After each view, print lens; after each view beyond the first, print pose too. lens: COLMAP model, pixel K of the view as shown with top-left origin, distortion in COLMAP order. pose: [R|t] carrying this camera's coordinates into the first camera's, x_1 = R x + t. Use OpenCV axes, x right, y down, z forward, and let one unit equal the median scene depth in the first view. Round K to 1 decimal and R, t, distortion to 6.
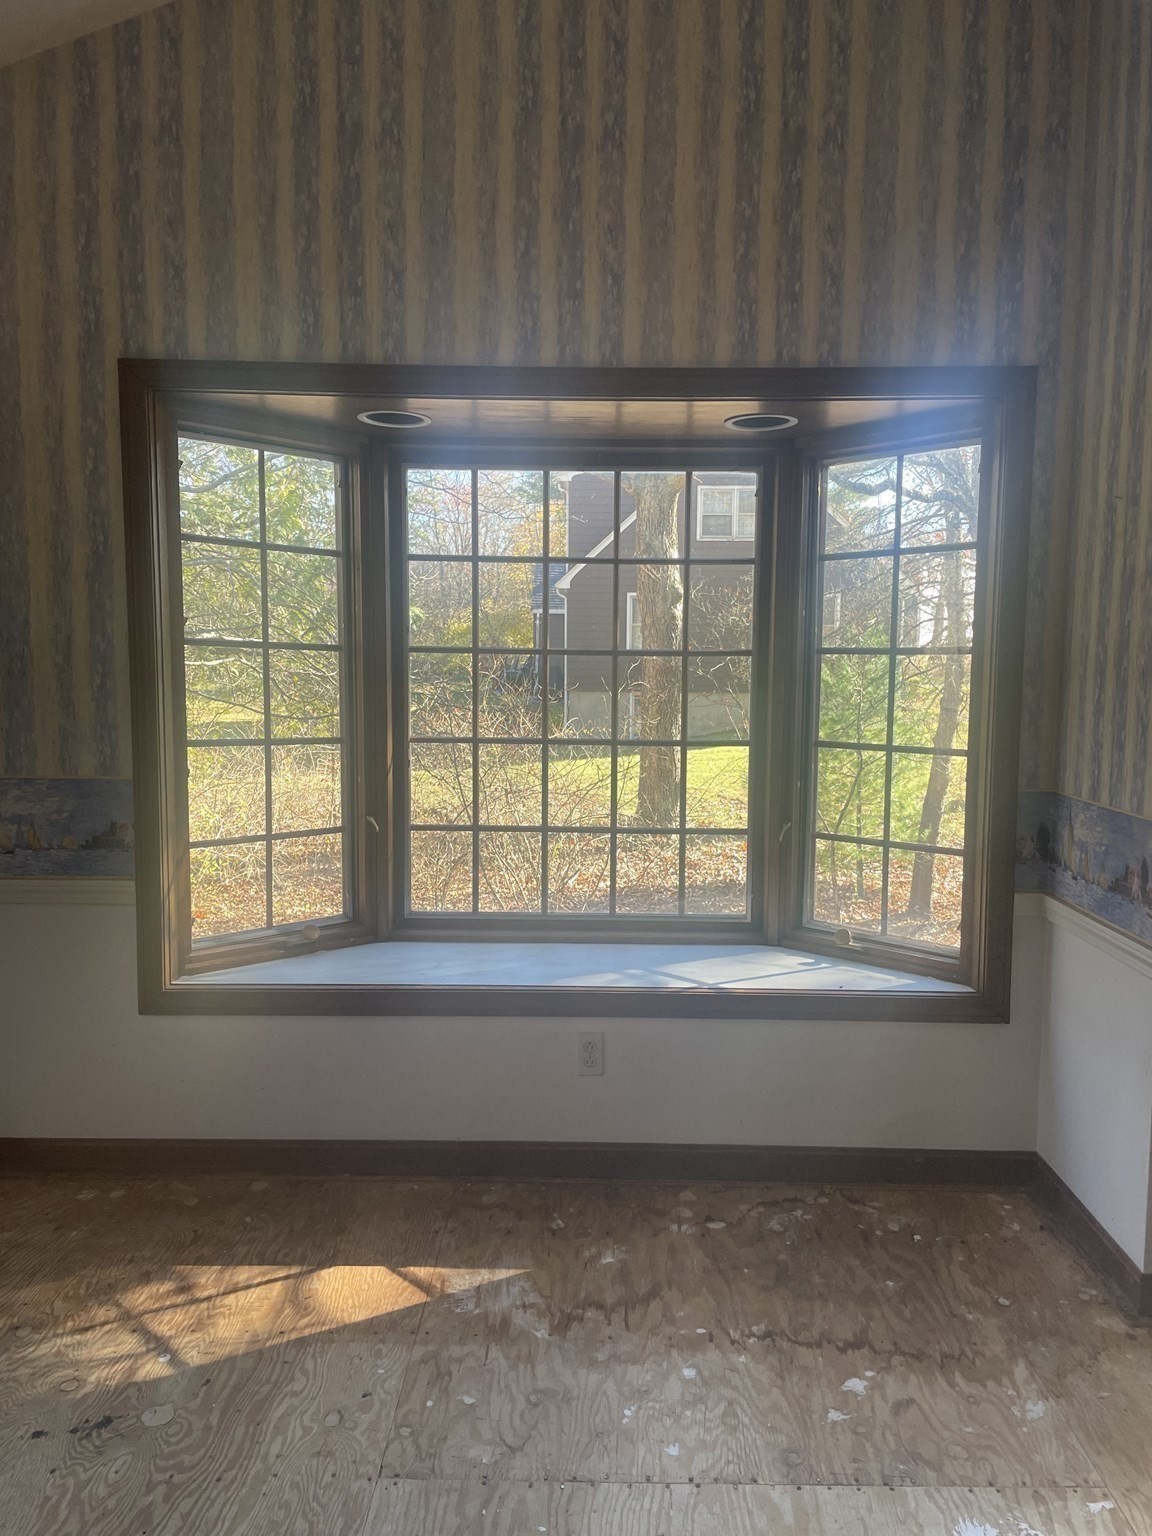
lens RADIAL K [[1181.8, 0, 578.4], [0, 1181.8, 762.5], [0, 0, 1]] dist [0.013458, -0.021013]
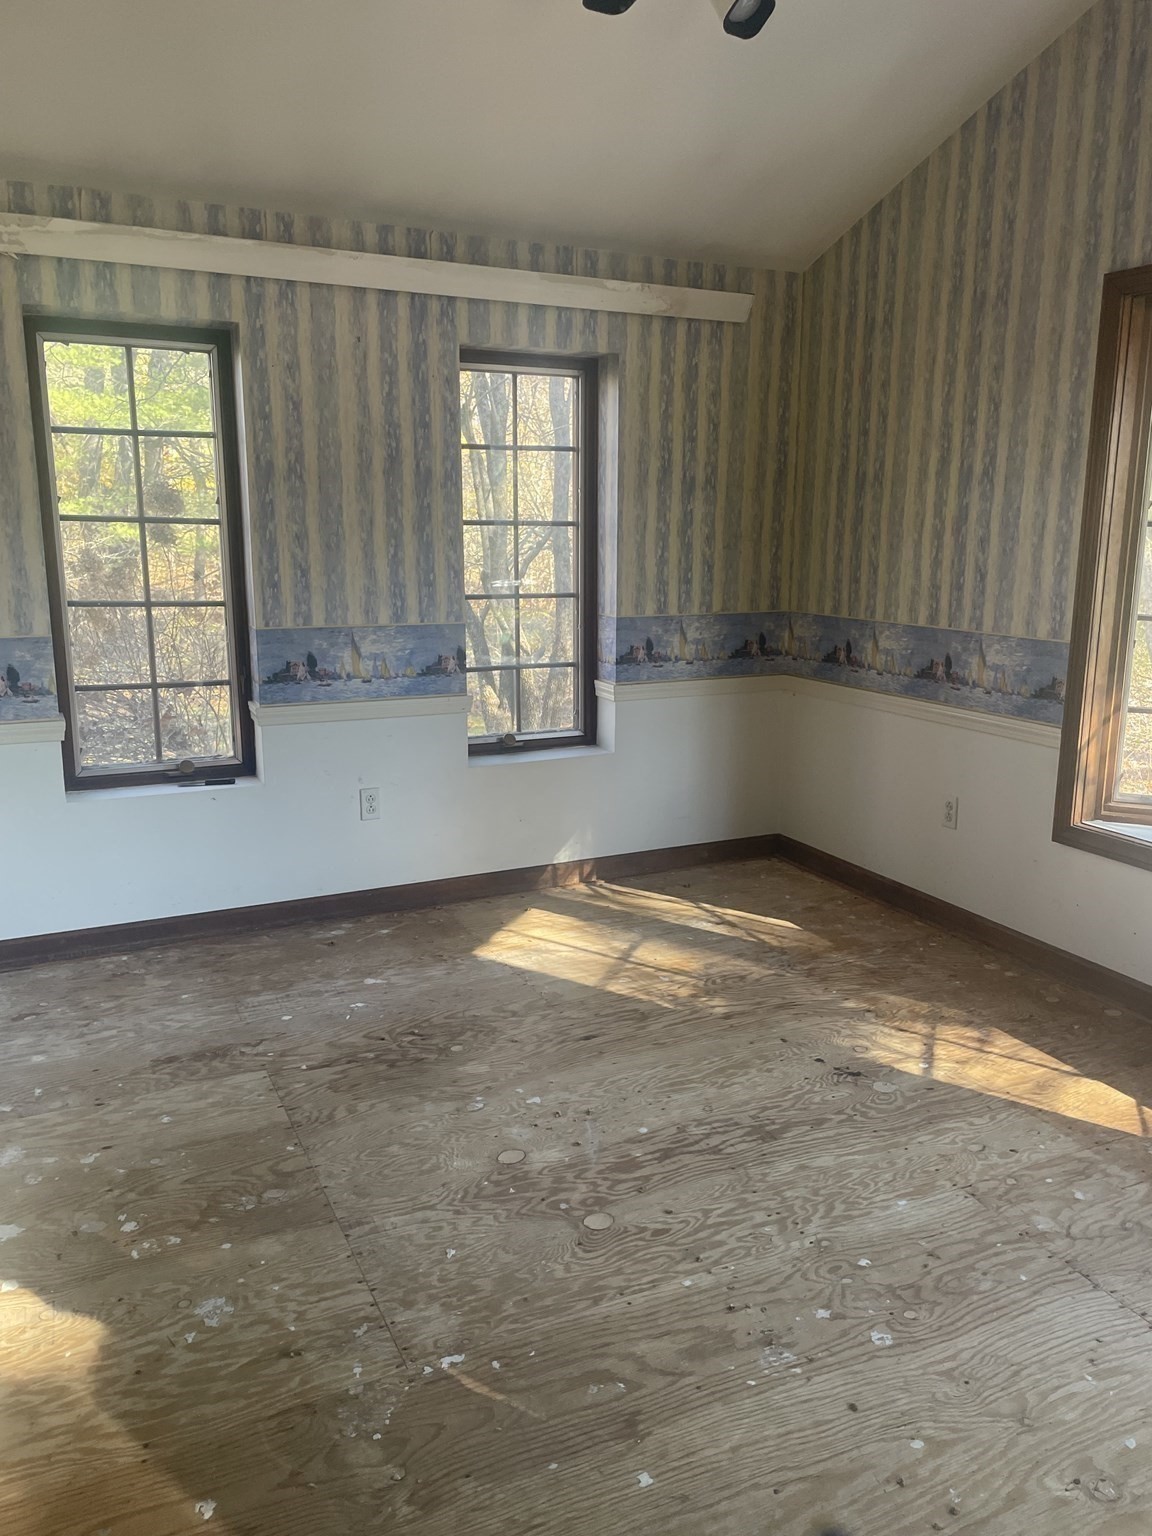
lens RADIAL K [[1181.8, 0, 587.1], [0, 1181.8, 771.0], [0, 0, 1]] dist [0.013458, -0.021013]
pose [[0.433090, 0.180330, -0.883127, 0.566400], [-0.086384, 0.983576, 0.158479, -0.007494], [0.897202, 0.007652, 0.441555, 0.053140]]
